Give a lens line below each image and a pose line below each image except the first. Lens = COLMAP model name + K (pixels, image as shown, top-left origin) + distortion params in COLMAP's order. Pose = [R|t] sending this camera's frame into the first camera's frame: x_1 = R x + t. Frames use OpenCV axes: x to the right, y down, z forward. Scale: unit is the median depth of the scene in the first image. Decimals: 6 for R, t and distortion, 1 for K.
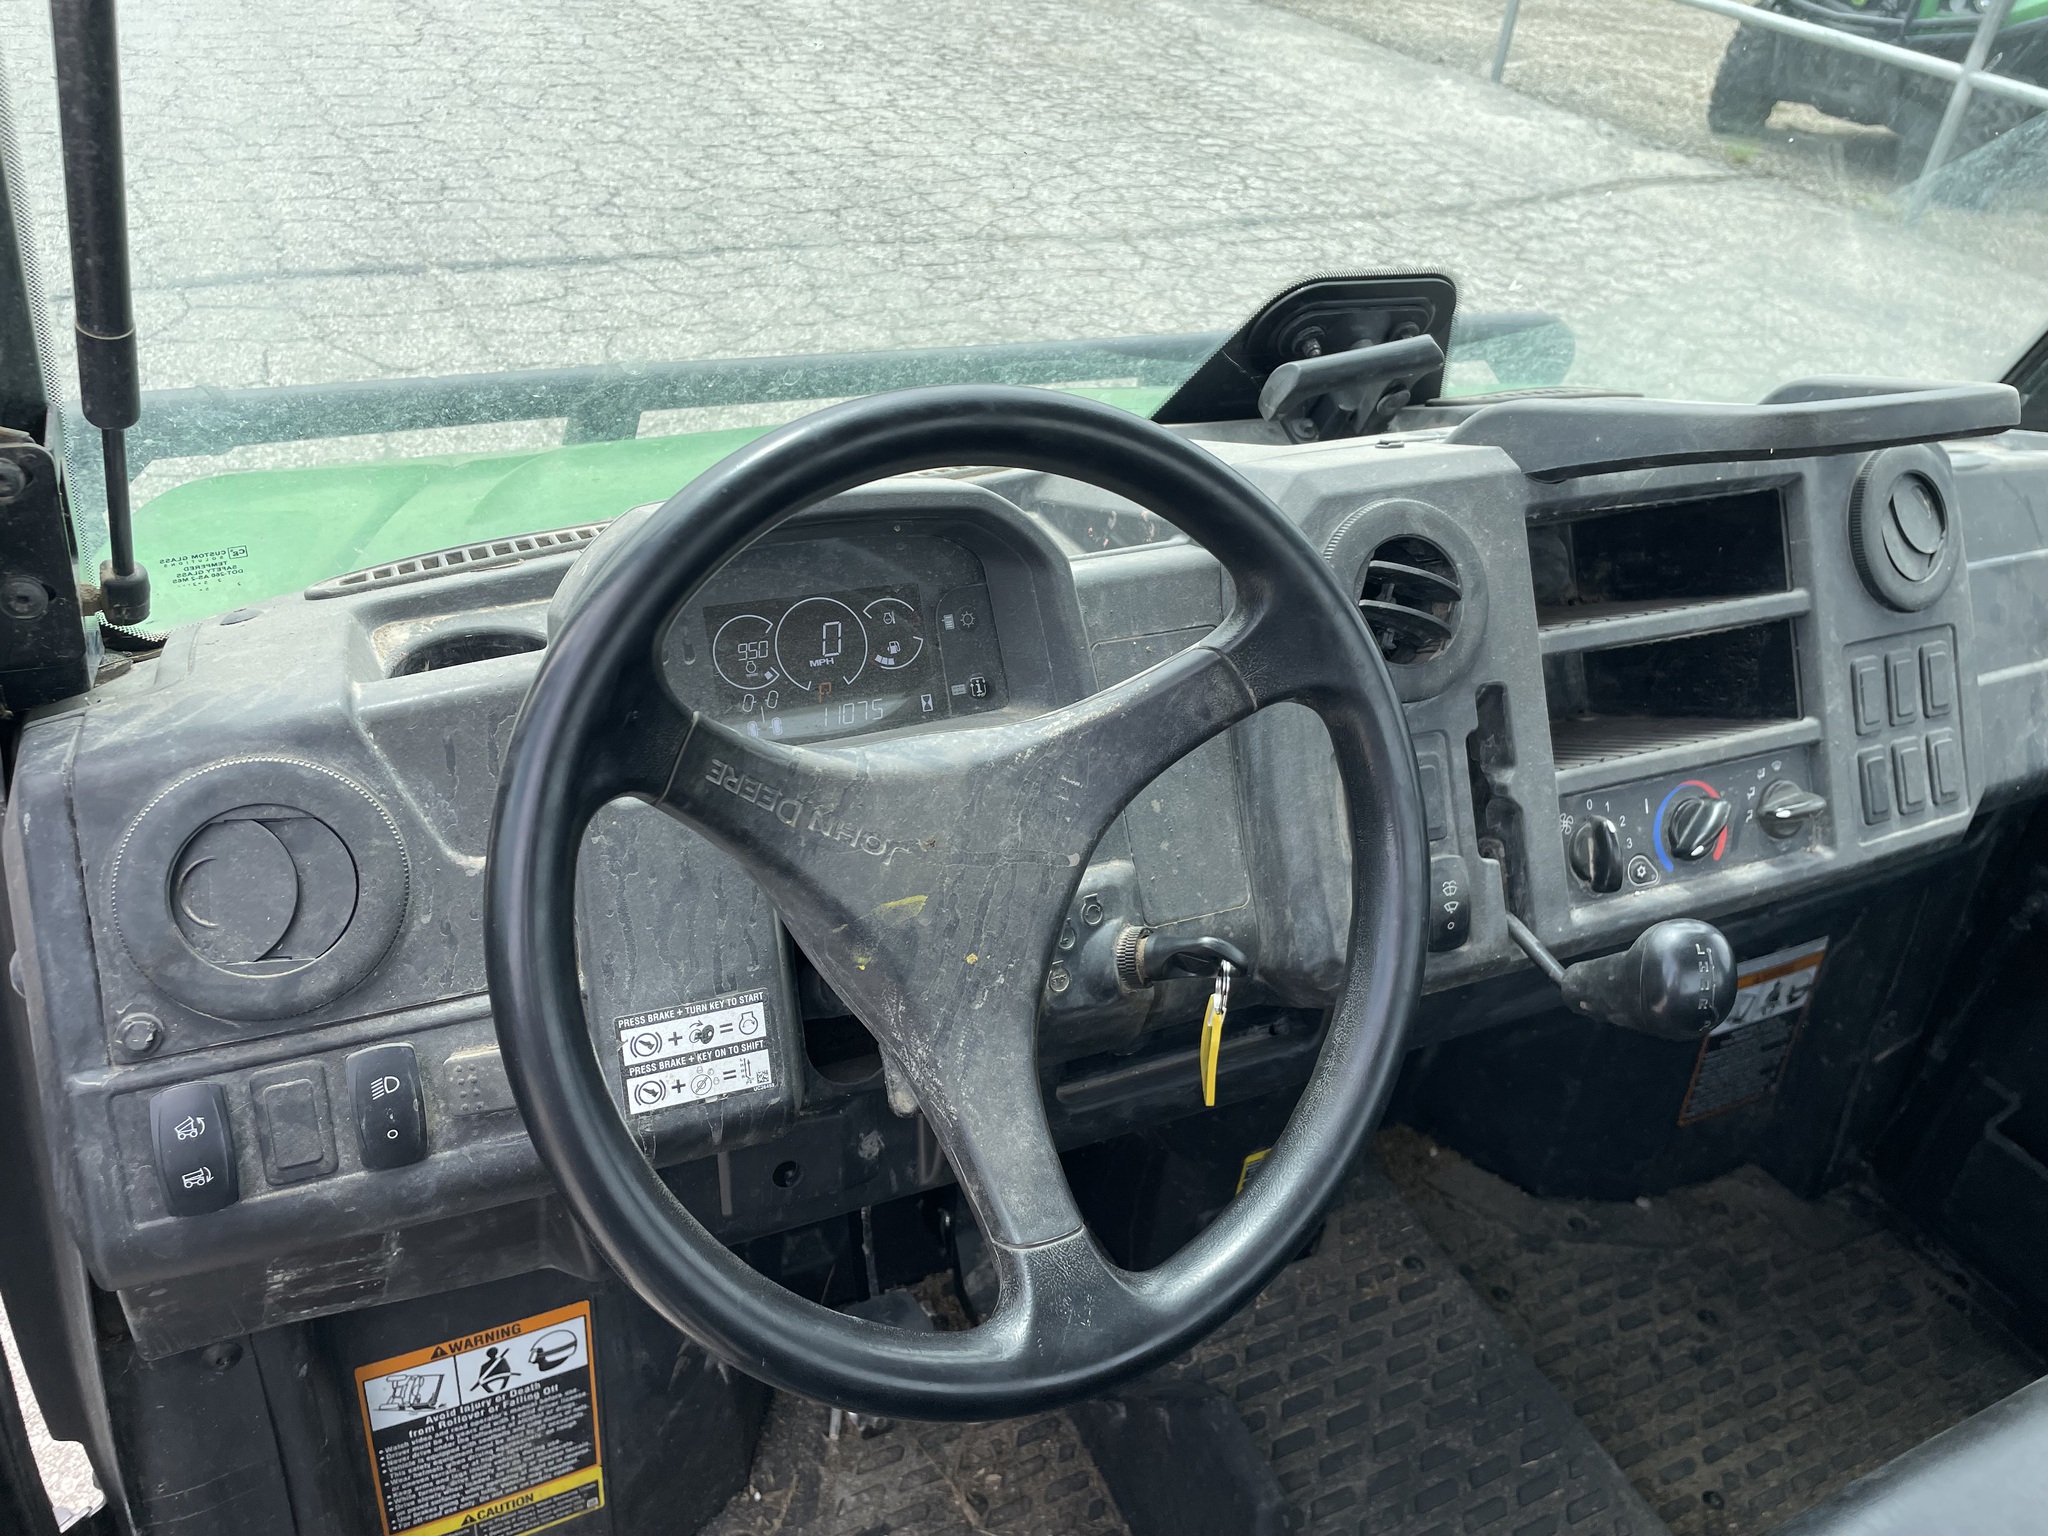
lens RADIAL K [[1536.7, 0, 1034.7], [0, 1536.7, 759.5], [0, 0, 1]] dist [0.080708, -0.099257]
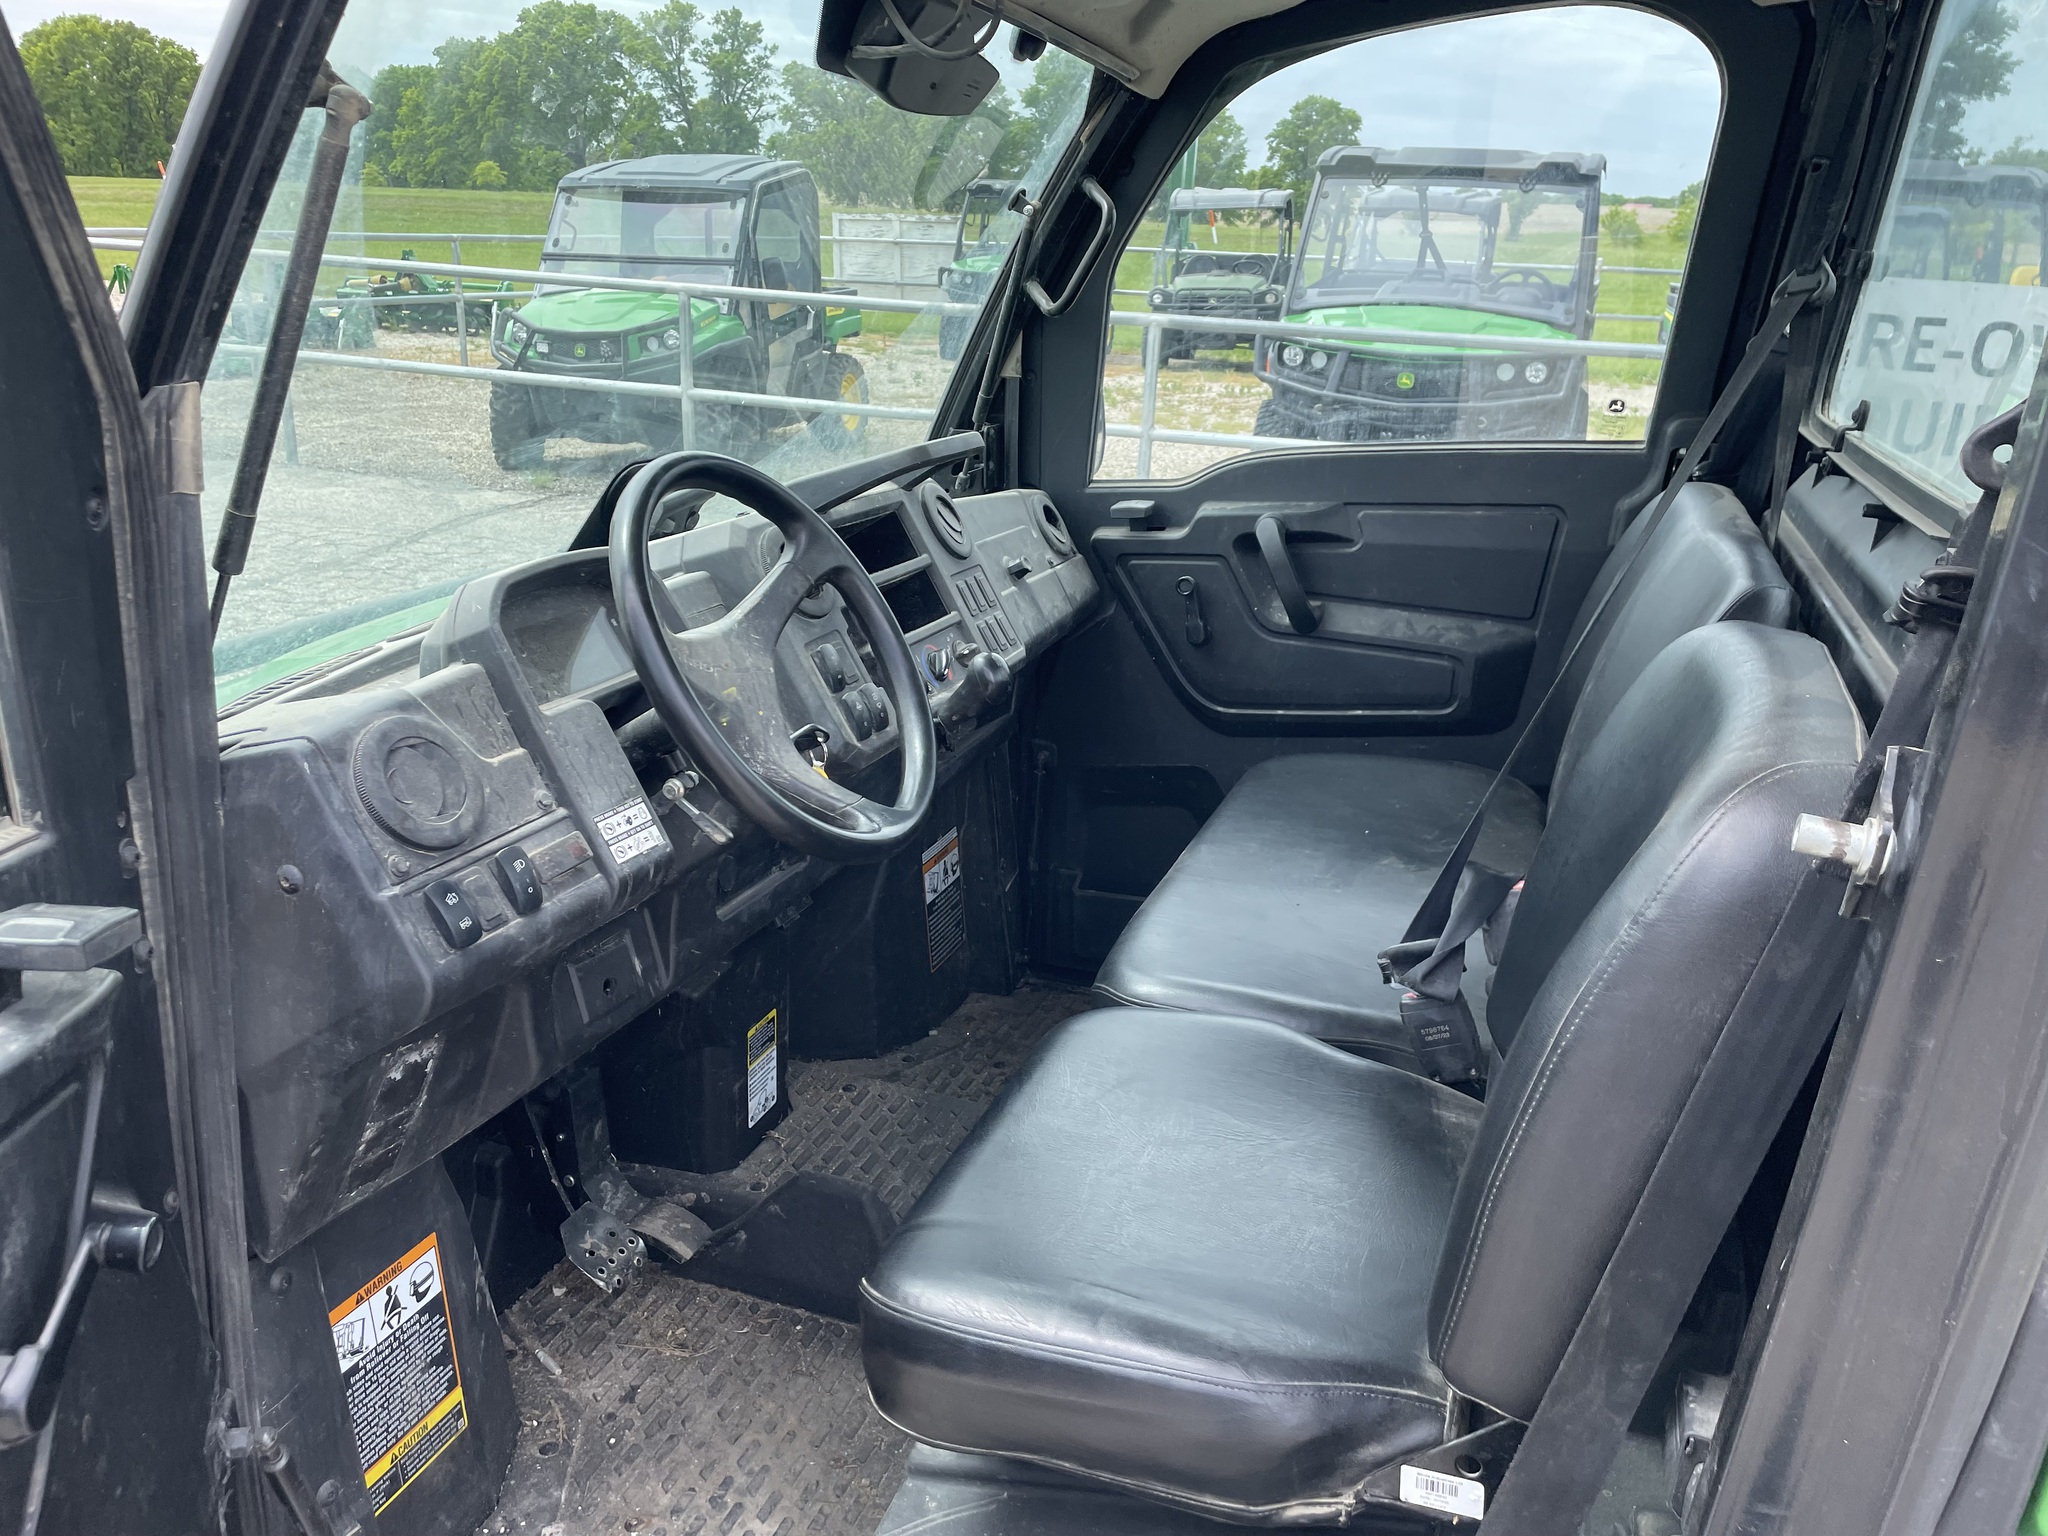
lens RADIAL K [[1536.7, 0, 1040.8], [0, 1536.7, 754.2], [0, 0, 1]] dist [0.080708, -0.099257]
pose [[0.715521, -0.286516, 0.637133, -0.654862], [0.418375, 0.906131, -0.062366, 0.274245], [-0.559457, 0.311184, 0.768227, -0.478409]]
